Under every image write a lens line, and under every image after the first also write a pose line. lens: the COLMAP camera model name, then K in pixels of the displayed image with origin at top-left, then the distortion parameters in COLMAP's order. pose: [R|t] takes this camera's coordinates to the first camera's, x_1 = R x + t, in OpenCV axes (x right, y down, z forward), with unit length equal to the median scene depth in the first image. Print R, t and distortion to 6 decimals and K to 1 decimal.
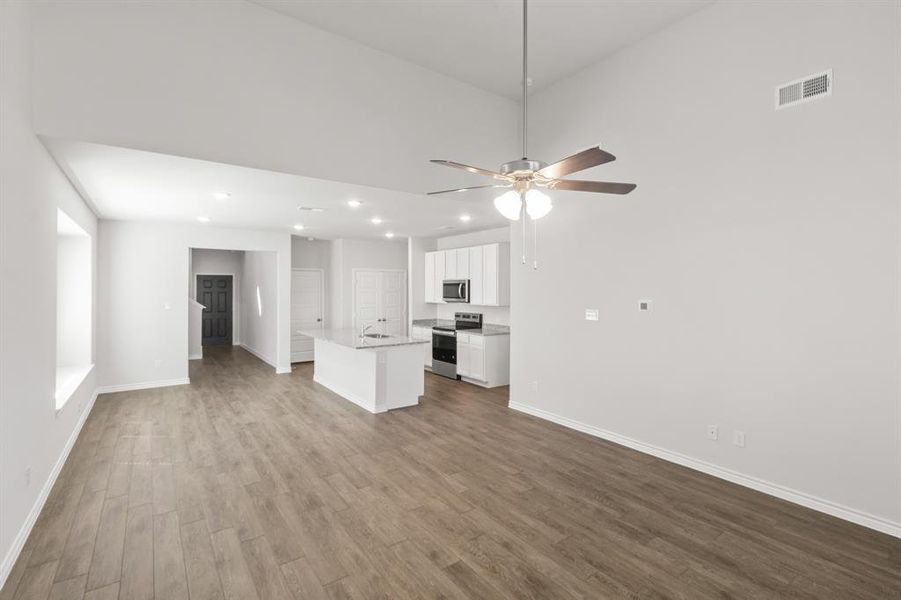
lens RADIAL K [[421.8, 0, 449.2], [0, 421.8, 282.0], [0, 0, 1]] dist [-0.000031, 0.000007]
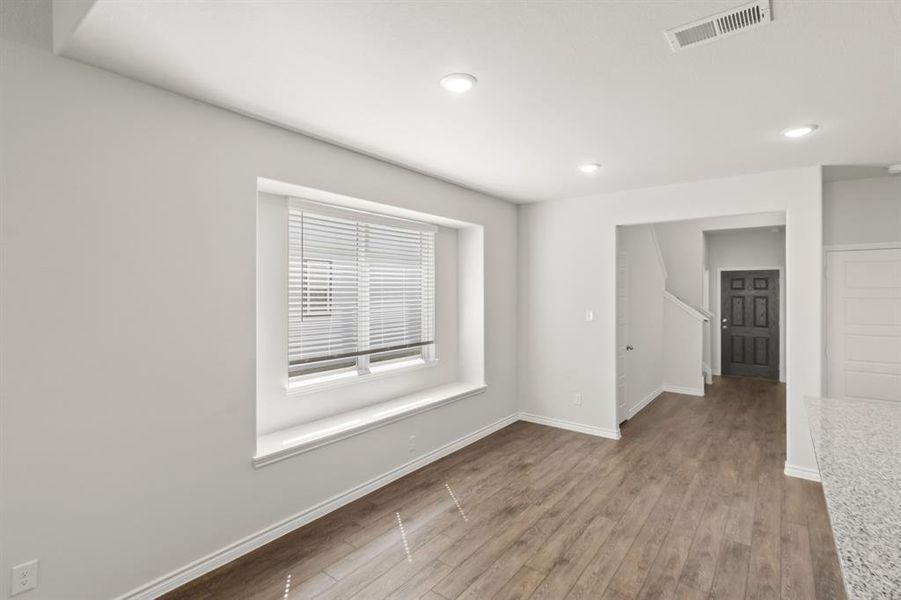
lens RADIAL K [[431.9, 0, 451.7], [0, 431.9, 291.7], [0, 0, 1]] dist [0.000290, -0.000245]
pose [[0.293628, 0.007460, -0.955891, -0.041761], [0.010762, 0.999880, 0.011109, 0.004486], [0.955859, -0.013549, 0.293513, 0.358288]]
